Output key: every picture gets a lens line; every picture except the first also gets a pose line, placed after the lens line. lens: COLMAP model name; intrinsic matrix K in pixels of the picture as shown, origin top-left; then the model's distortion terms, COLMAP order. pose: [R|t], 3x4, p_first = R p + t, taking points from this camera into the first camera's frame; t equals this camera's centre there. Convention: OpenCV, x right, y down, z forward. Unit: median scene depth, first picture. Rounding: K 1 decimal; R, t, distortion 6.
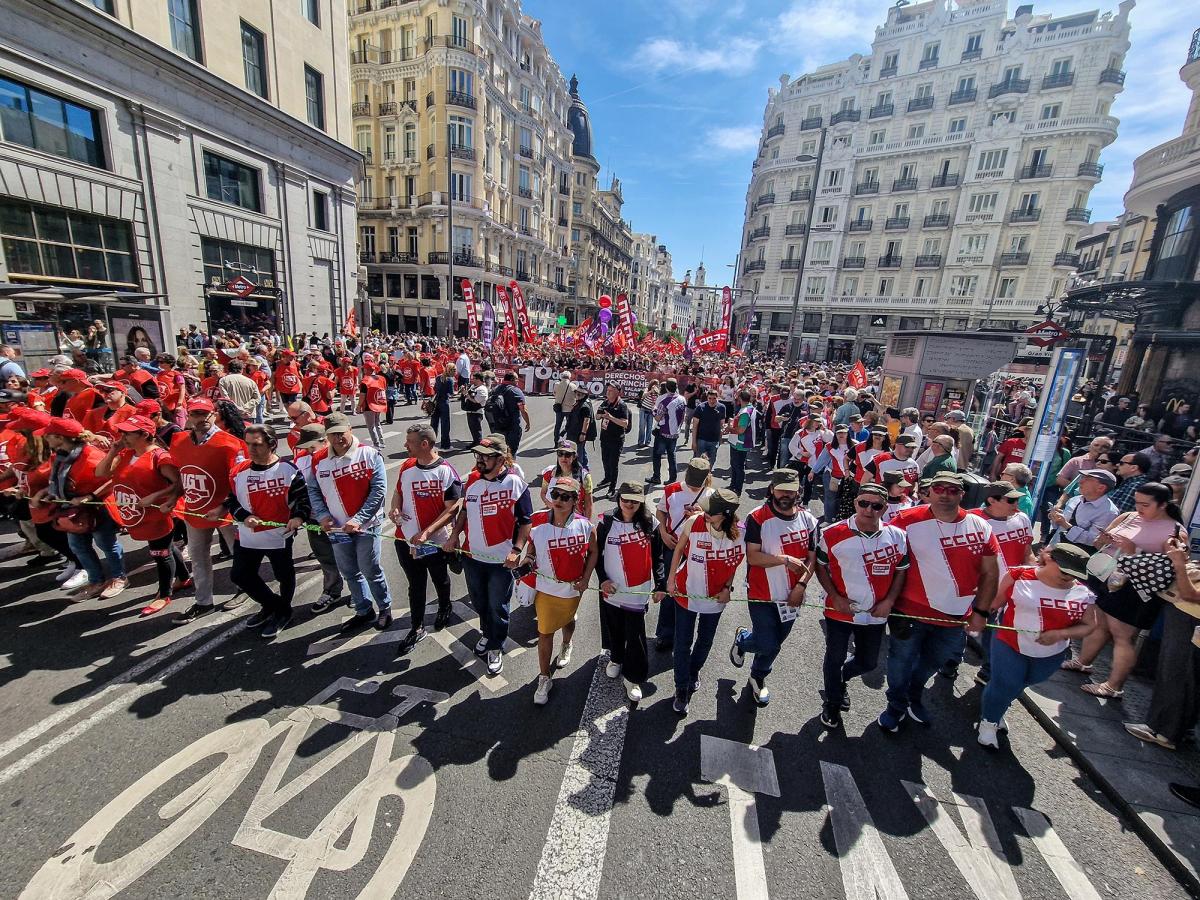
lens RADIAL K [[480.7, 0, 600.0], [0, 480.7, 450.0], [0, 0, 1]] dist [0.000400, -0.000072]
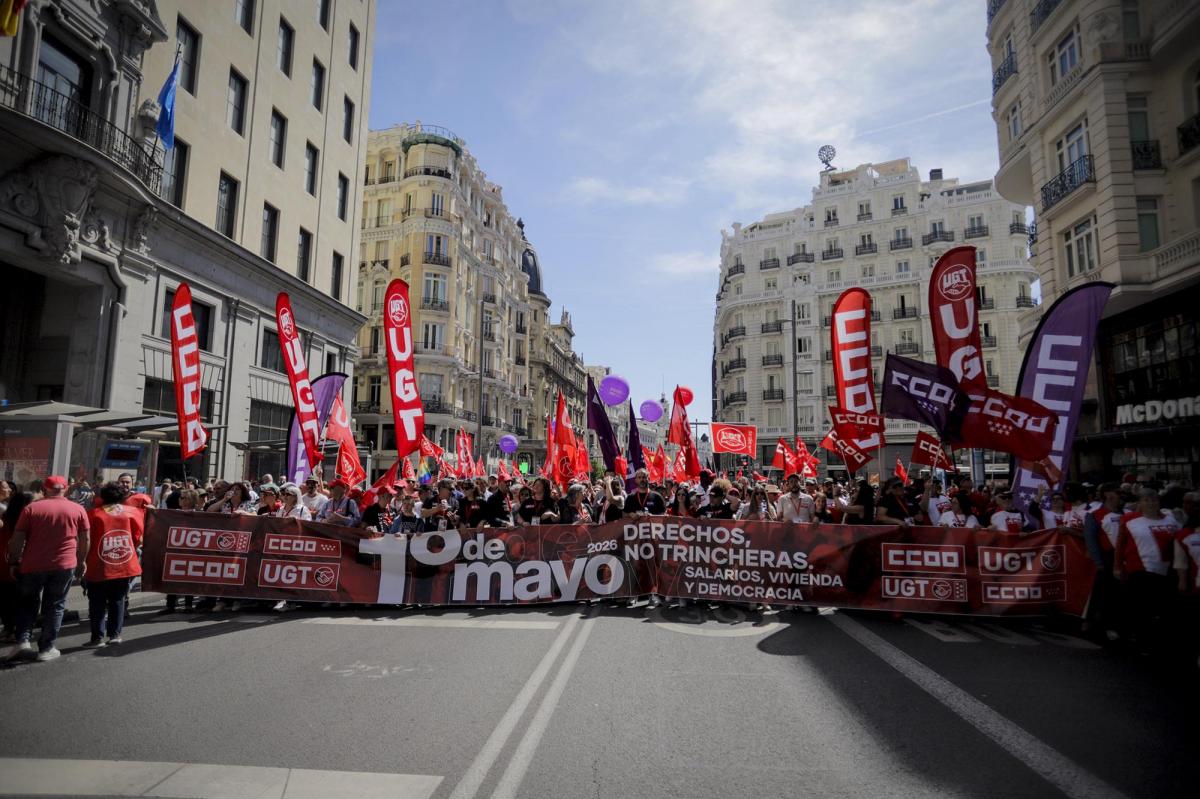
lens RADIAL K [[741.5, 0, 600.0], [0, 741.5, 399.5], [0, 0, 1]] dist [-0.003752, 0.000631]
pose [[0.989581, -0.043810, 0.137150, -0.151037], [0.089843, 0.932262, -0.350451, 0.108015], [-0.112506, 0.359121, 0.926485, -0.327120]]
